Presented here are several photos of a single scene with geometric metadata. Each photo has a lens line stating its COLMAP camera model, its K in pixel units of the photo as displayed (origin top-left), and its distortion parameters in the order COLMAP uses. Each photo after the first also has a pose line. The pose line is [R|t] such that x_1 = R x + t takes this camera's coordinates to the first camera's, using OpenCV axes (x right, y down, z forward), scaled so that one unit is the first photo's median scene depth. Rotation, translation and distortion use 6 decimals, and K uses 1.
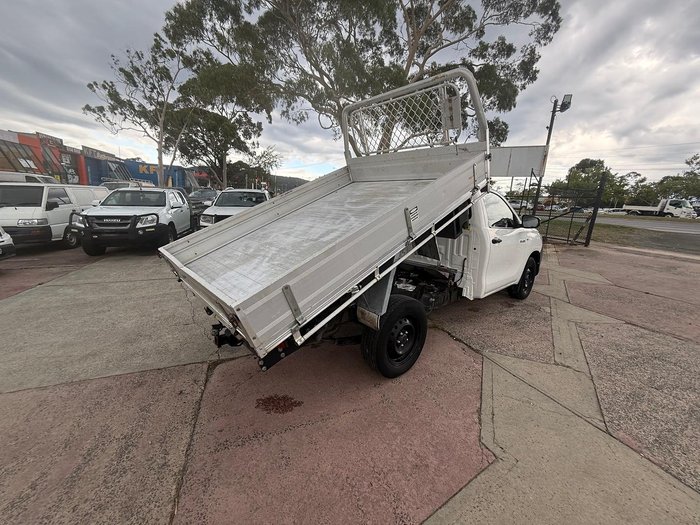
lens RADIAL K [[277.5, 0, 350.8], [0, 277.5, 264.2], [0, 0, 1]] dist [-0.001615, -0.000002]
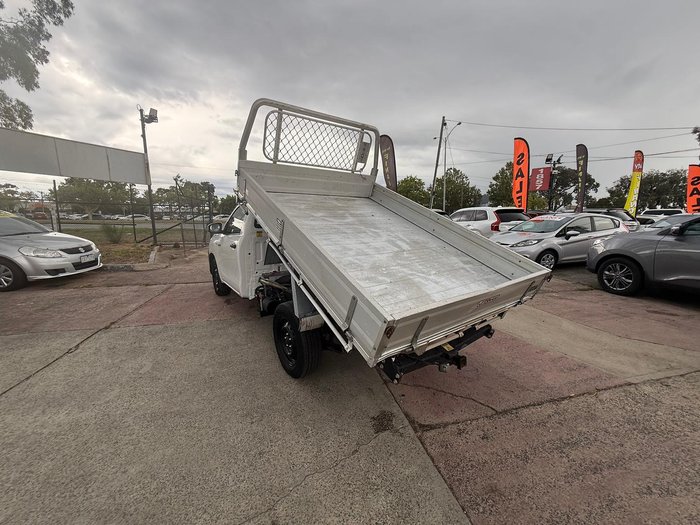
lens RADIAL K [[277.5, 0, 350.8], [0, 277.5, 264.2], [0, 0, 1]] dist [-0.001615, -0.000002]
pose [[0.105725, -0.195839, 0.974920, -0.853071], [0.217466, 0.961237, 0.169507, -0.183067], [-0.970325, 0.194091, 0.144215, 0.716282]]
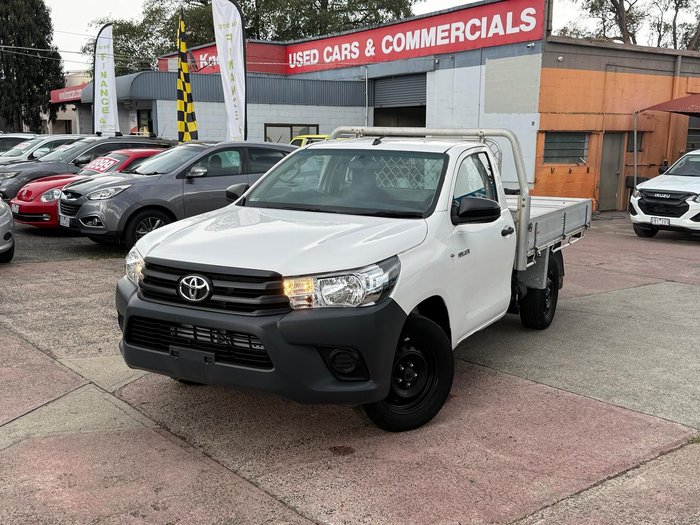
lens RADIAL K [[750.7, 0, 350.0], [0, 750.7, 262.5], [0, 0, 1]] dist [0.170931, -0.394570]
pose [[-0.939487, -0.003507, -0.342566, 1.002249], [-0.124498, 0.935077, 0.331861, -0.593749], [0.319161, 0.354428, -0.878929, 2.616642]]
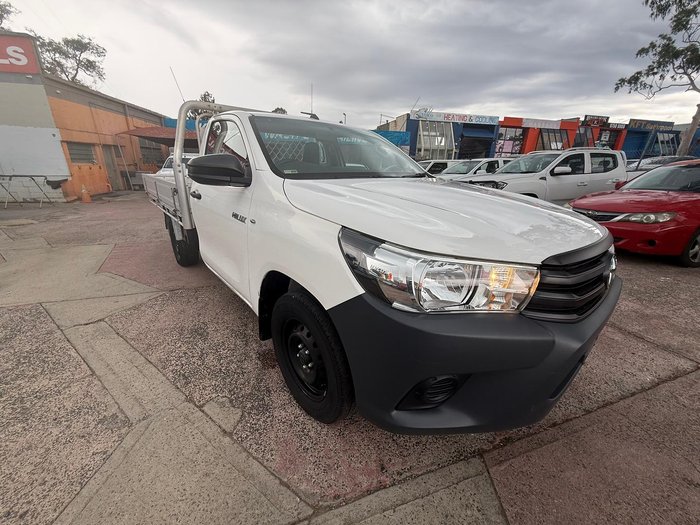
lens RADIAL K [[277.5, 0, 350.8], [0, 277.5, 264.2], [0, 0, 1]] dist [-0.001615, -0.000002]
pose [[-0.018057, 0.292576, -0.956072, 1.151769], [-0.225914, 0.930305, 0.288957, -0.194961], [0.973980, 0.221208, 0.049299, 1.277752]]
